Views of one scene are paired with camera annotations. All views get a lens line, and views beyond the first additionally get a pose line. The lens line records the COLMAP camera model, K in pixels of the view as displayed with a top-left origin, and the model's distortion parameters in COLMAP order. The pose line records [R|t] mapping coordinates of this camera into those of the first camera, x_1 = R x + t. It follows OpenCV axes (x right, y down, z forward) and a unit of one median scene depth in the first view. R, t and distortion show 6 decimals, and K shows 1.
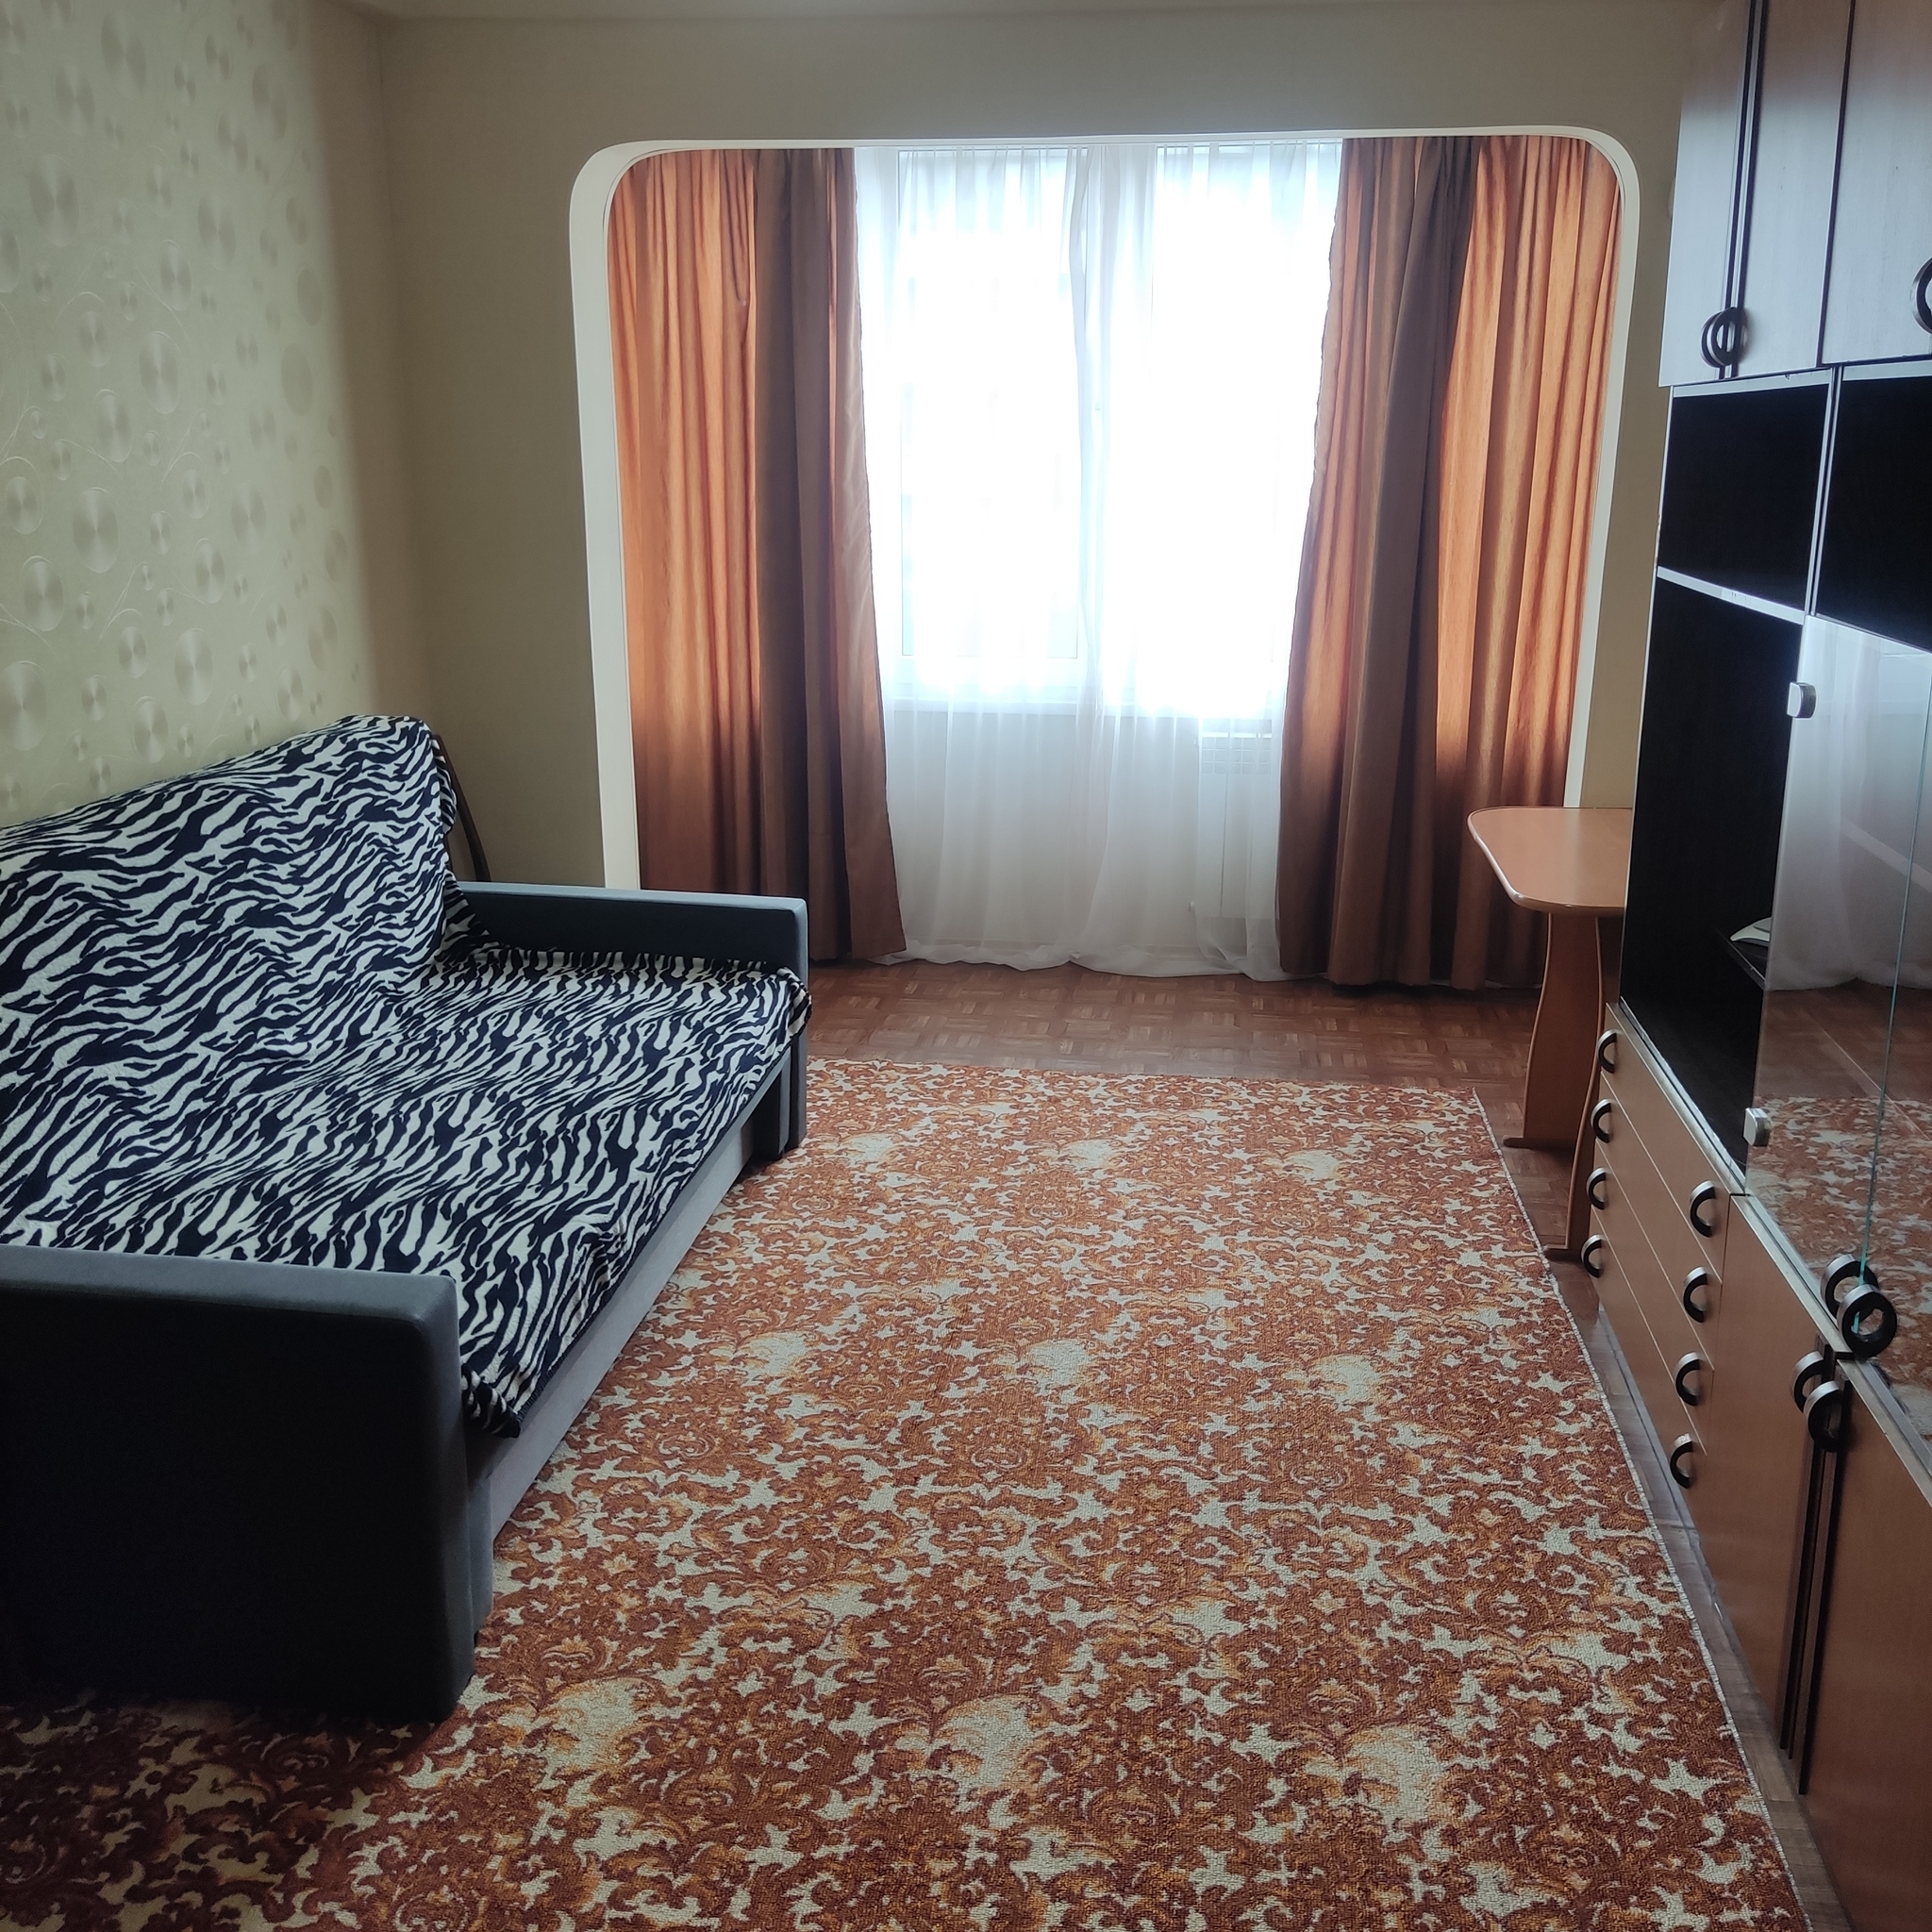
lens RADIAL K [[1899.5, 0, 967.5], [0, 1899.5, 909.1], [0, 0, 1]] dist [0.071545, -0.049889]
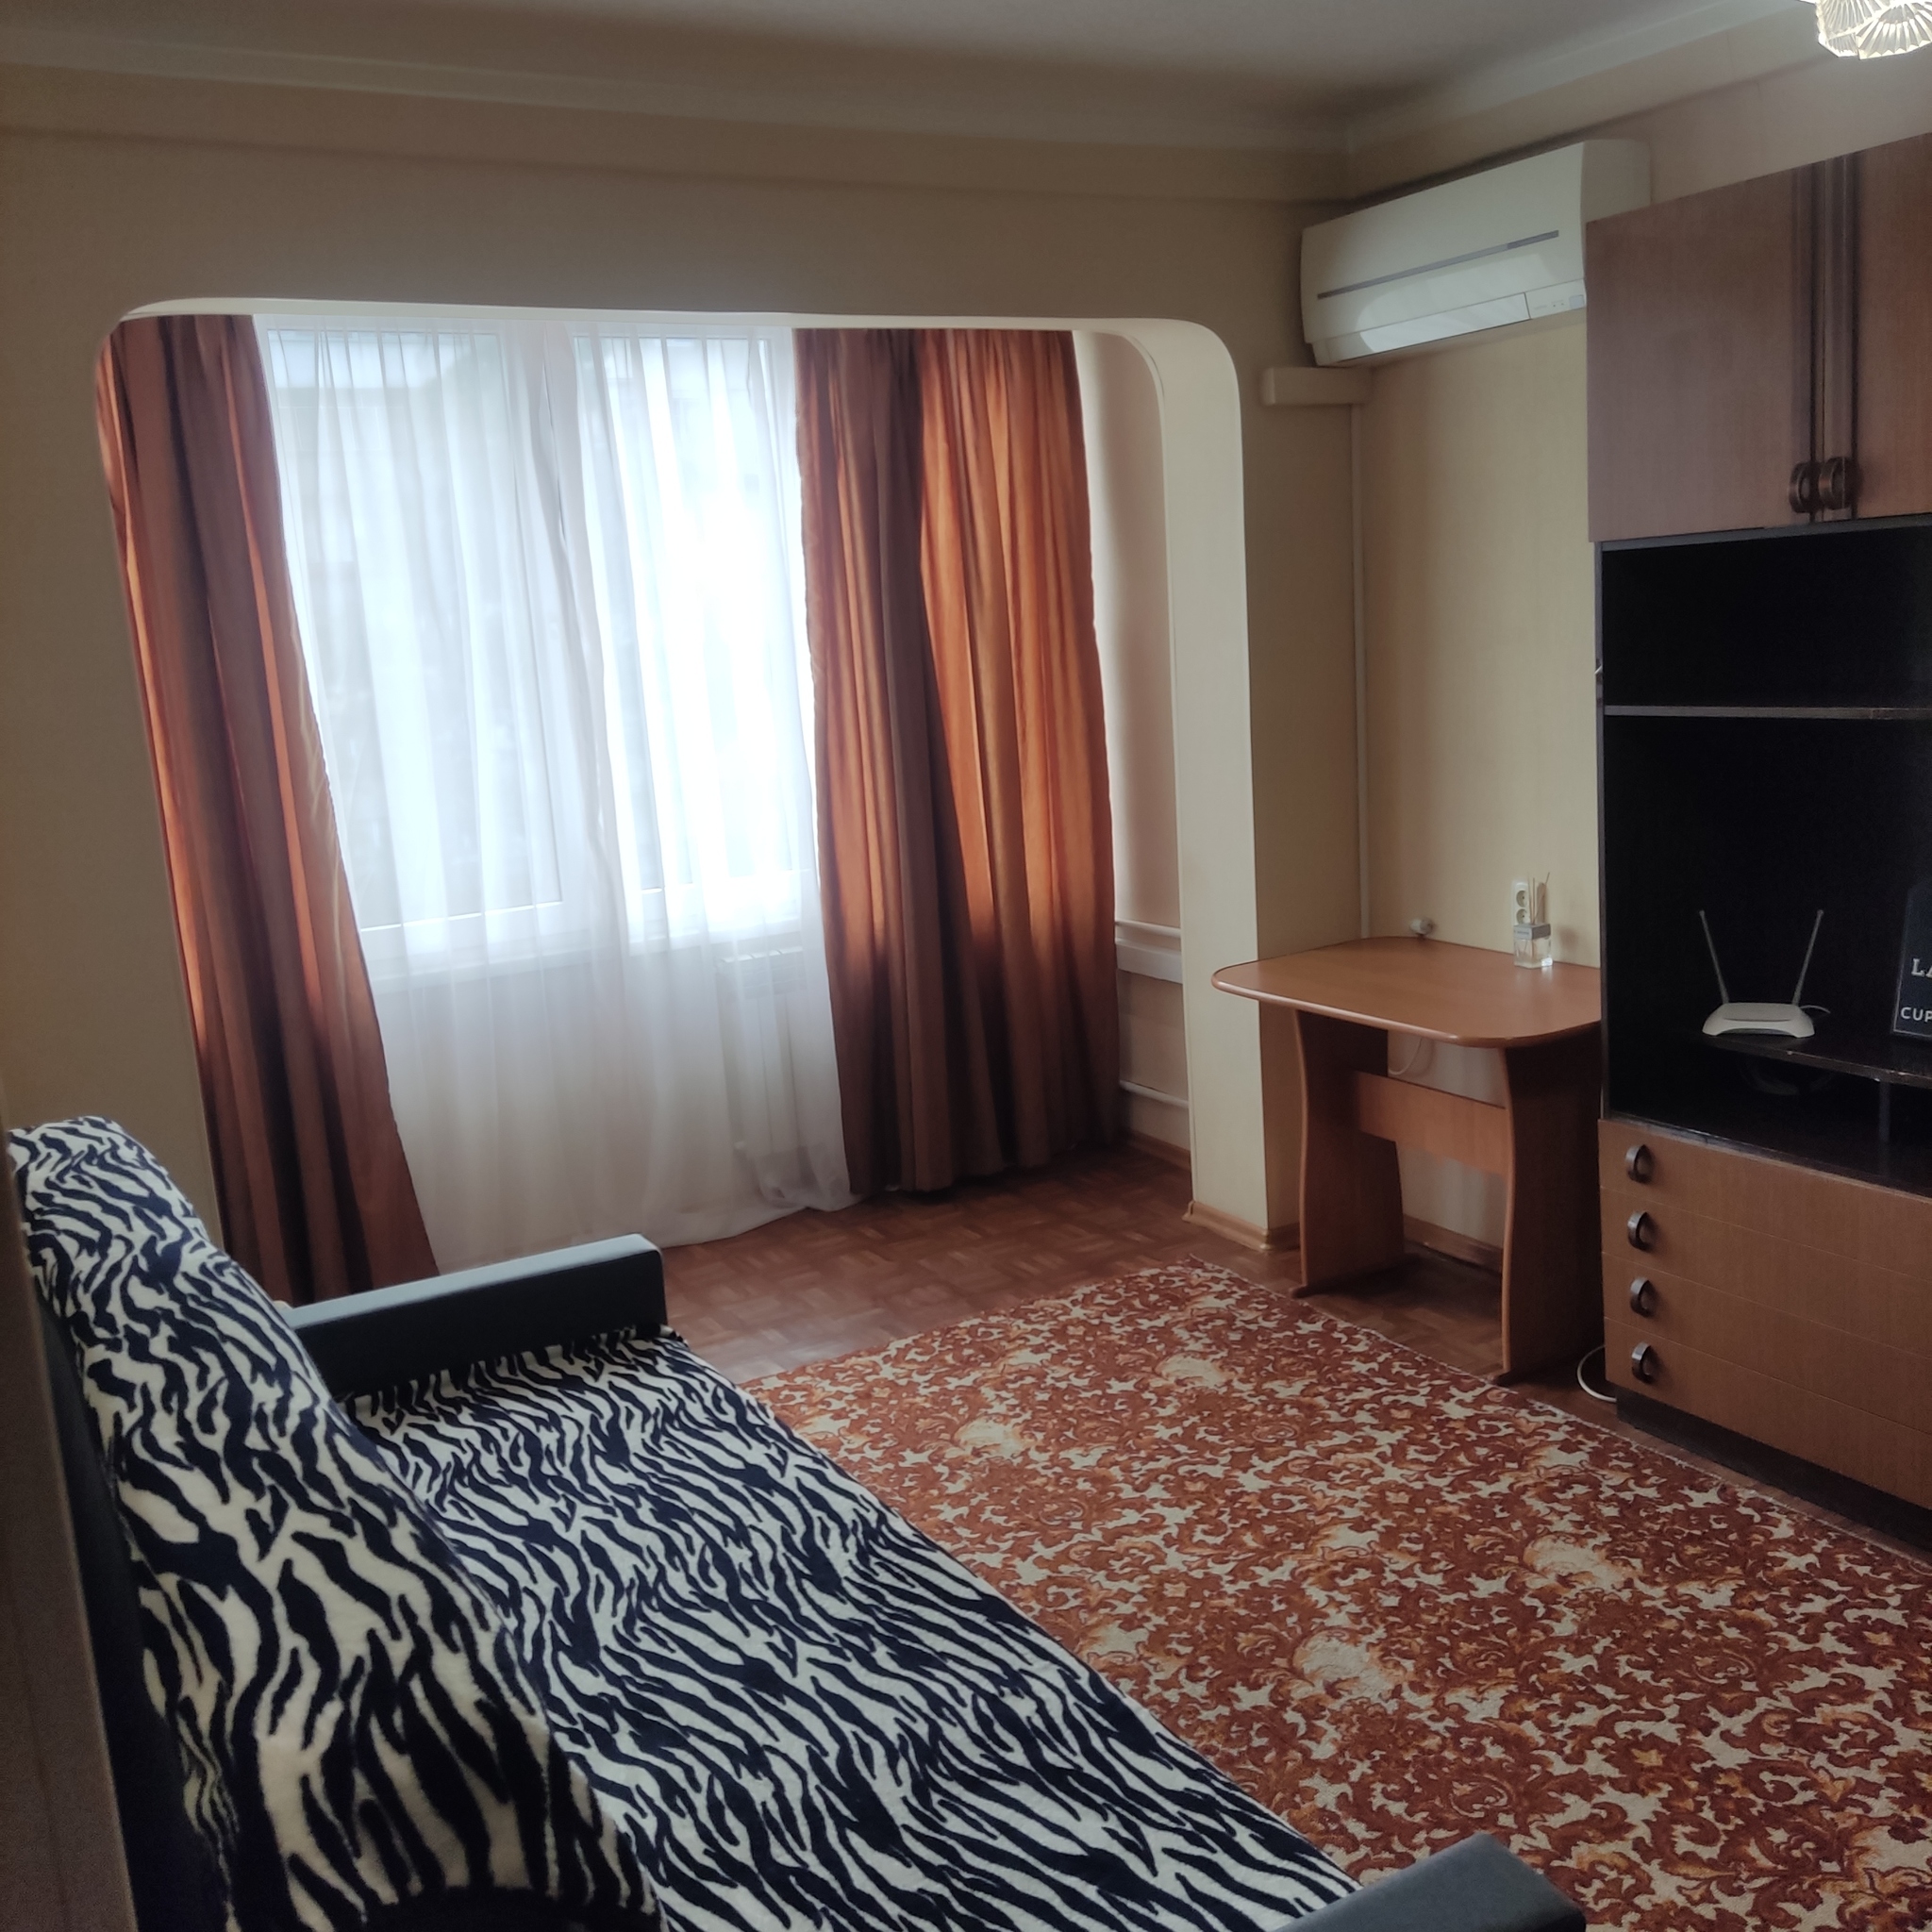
lens RADIAL K [[1899.5, 0, 967.5], [0, 1899.5, 909.1], [0, 0, 1]] dist [0.071545, -0.049889]
pose [[0.787018, -0.153508, 0.597526, -0.478010], [0.215000, 0.976076, -0.032424, -0.090184], [-0.578254, 0.153986, 0.801194, 0.306518]]
